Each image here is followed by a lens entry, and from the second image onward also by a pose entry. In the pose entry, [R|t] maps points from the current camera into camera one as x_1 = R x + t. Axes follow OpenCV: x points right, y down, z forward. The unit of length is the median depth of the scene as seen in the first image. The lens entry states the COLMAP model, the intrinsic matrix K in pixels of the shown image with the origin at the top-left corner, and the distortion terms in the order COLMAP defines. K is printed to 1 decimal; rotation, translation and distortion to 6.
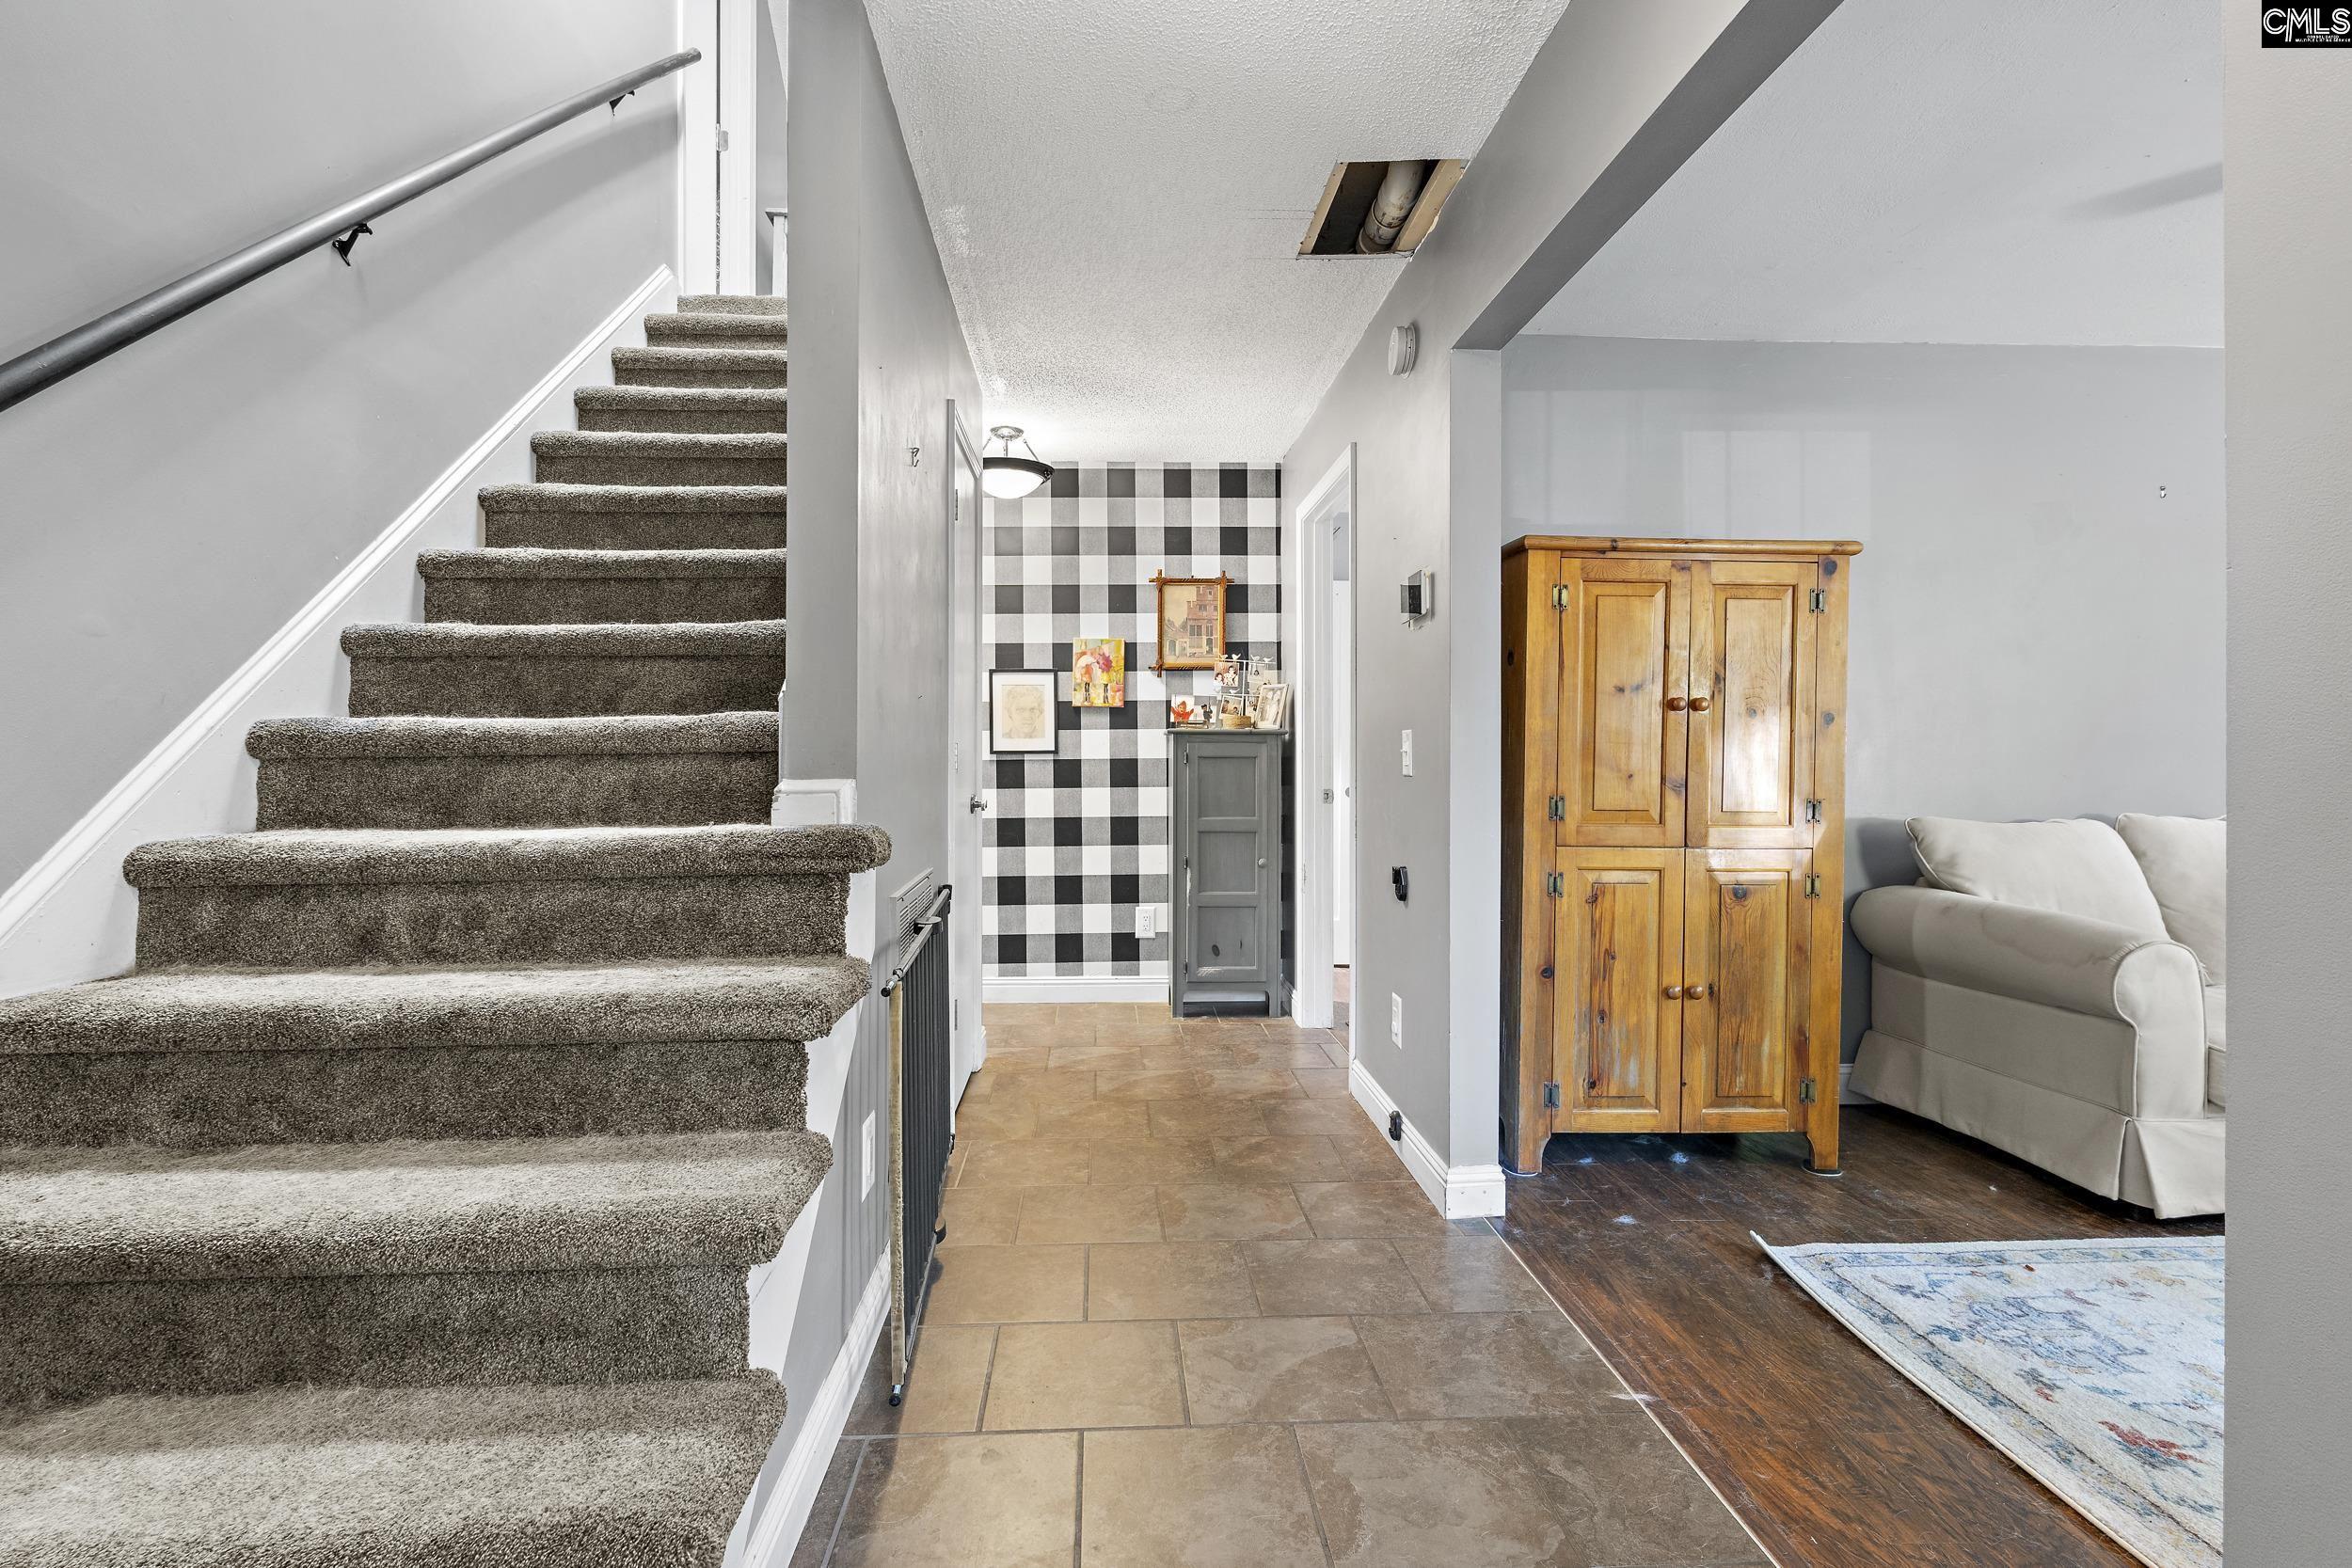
lens RADIAL K [[1094.7, 0, 1166.7], [0, 1094.7, 763.0], [0, 0, 1]] dist [-0.003900, 0.001093]
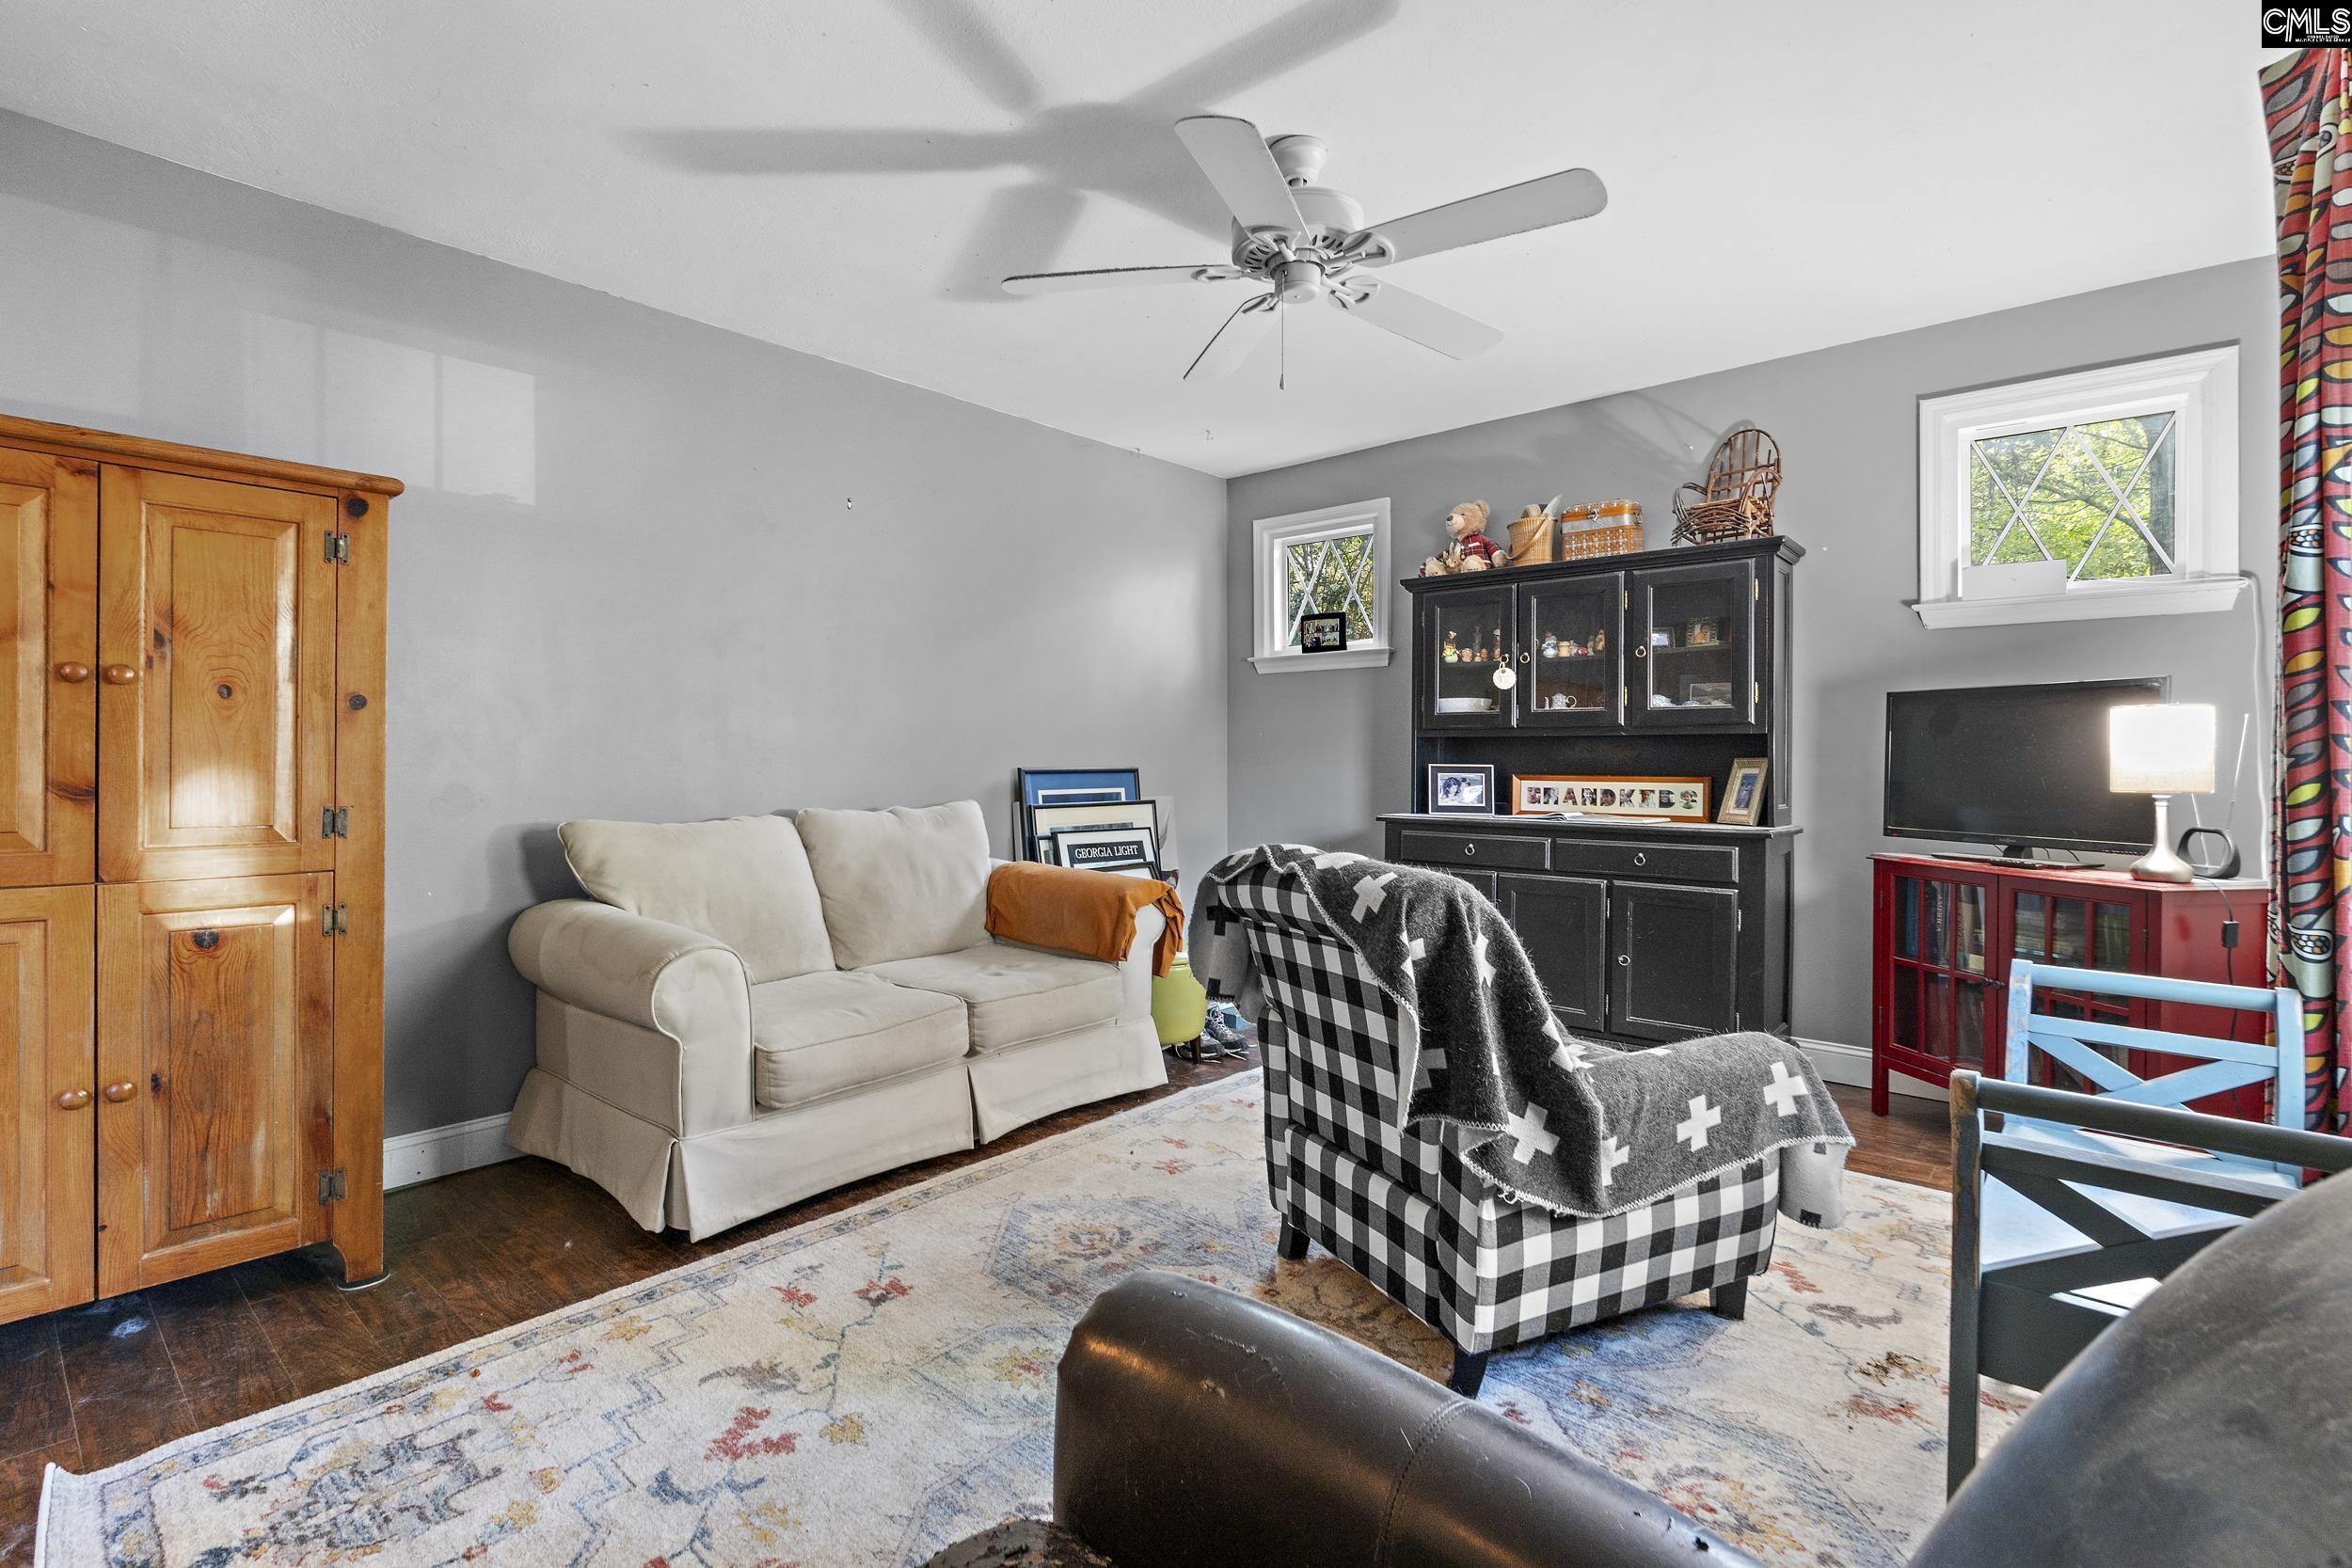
lens RADIAL K [[1094.7, 0, 1172.9], [0, 1094.7, 777.9], [0, 0, 1]] dist [-0.003900, 0.001093]
pose [[0.693241, -0.013284, 0.720584, 0.447572], [0.003447, 0.999880, 0.015116, 0.003407], [-0.720698, -0.007996, 0.693203, 0.044055]]
